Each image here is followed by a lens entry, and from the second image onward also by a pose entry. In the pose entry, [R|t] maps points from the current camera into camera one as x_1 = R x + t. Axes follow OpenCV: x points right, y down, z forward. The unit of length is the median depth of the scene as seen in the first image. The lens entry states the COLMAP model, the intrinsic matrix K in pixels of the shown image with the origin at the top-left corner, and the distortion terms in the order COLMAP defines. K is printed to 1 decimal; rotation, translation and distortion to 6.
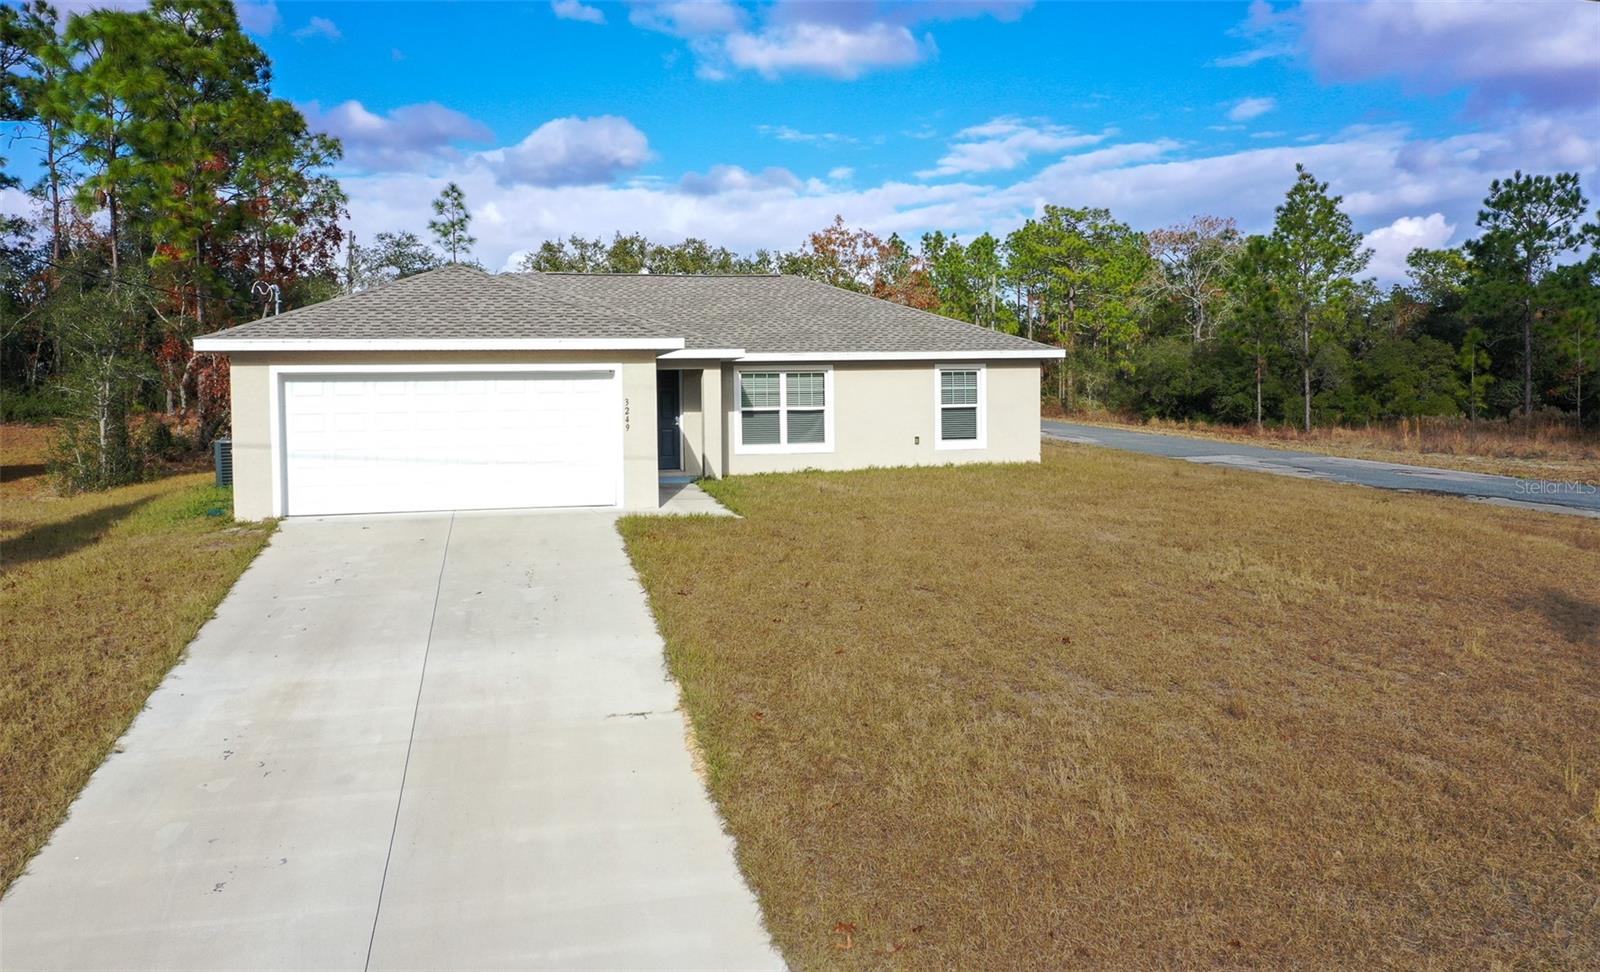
lens RADIAL K [[1311.2, 0, 800.0], [0, 1311.2, 486.0], [0, 0, 1]] dist [-0.001850, 0.002046]
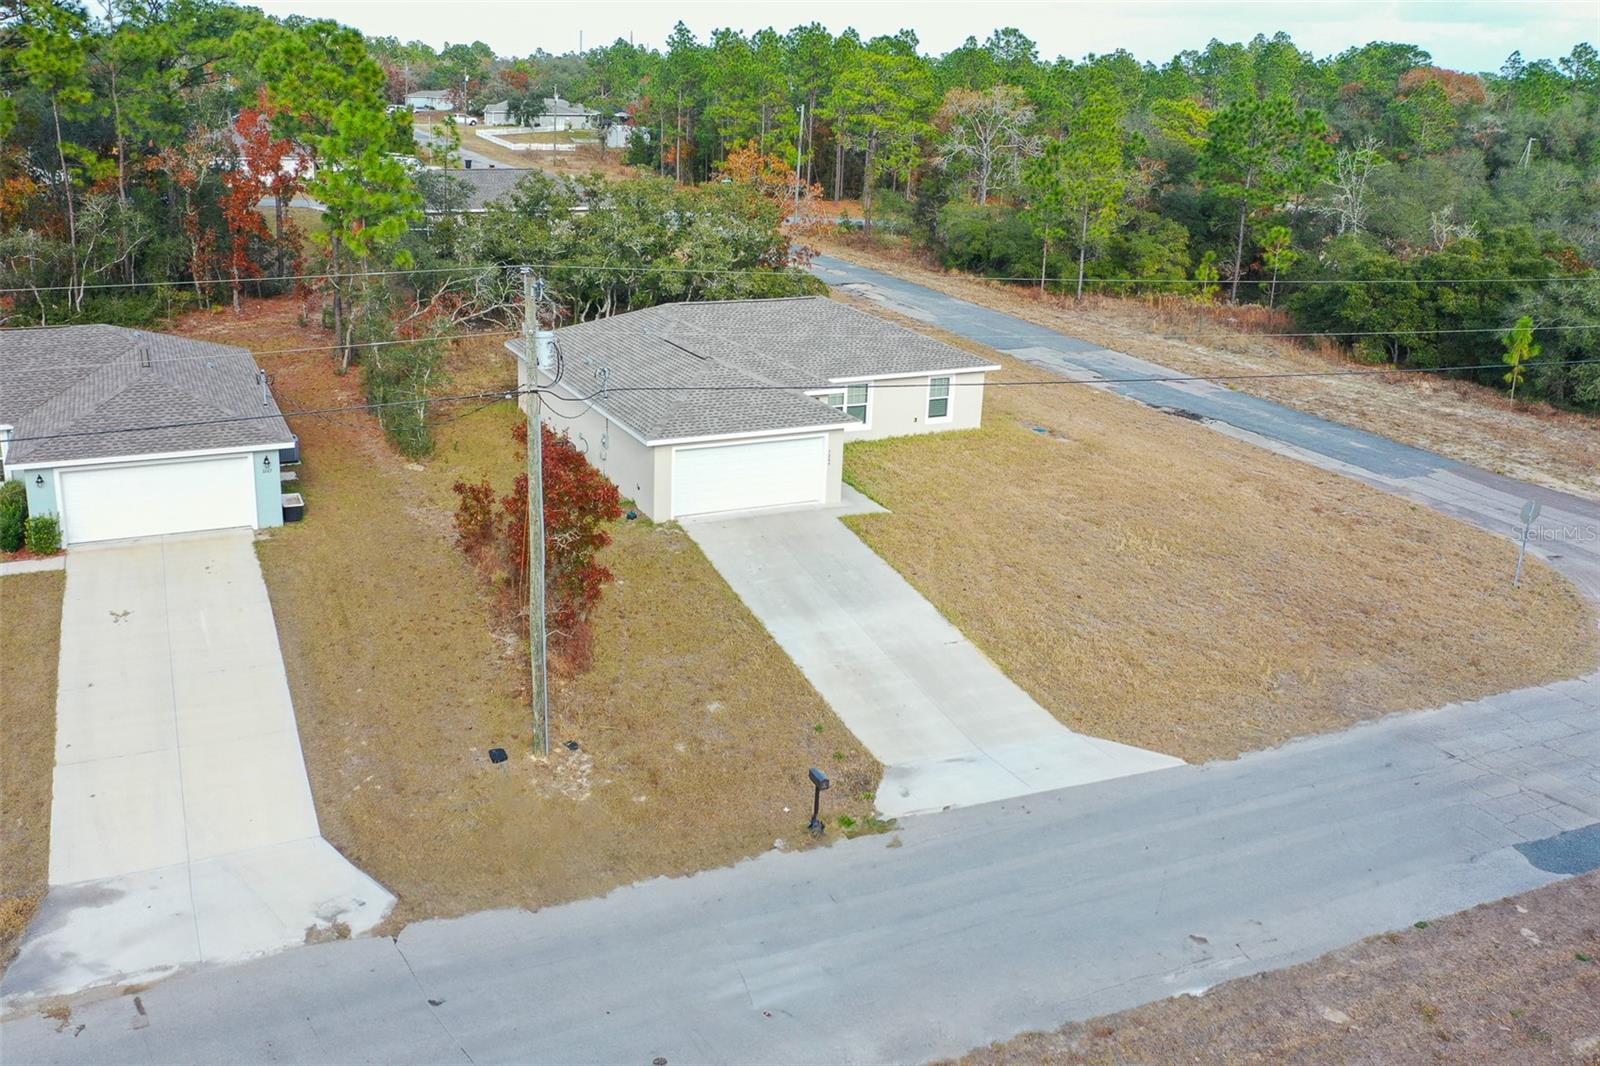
lens RADIAL K [[1309.2, 0, 800.0], [0, 1309.2, 533.0], [0, 0, 1]] dist [0.001567, 0.000737]
pose [[0.978834, -0.020968, 0.203579, -0.349045], [-0.025800, 0.974159, 0.224386, -0.231926], [-0.203023, -0.224889, 0.952999, -0.526886]]
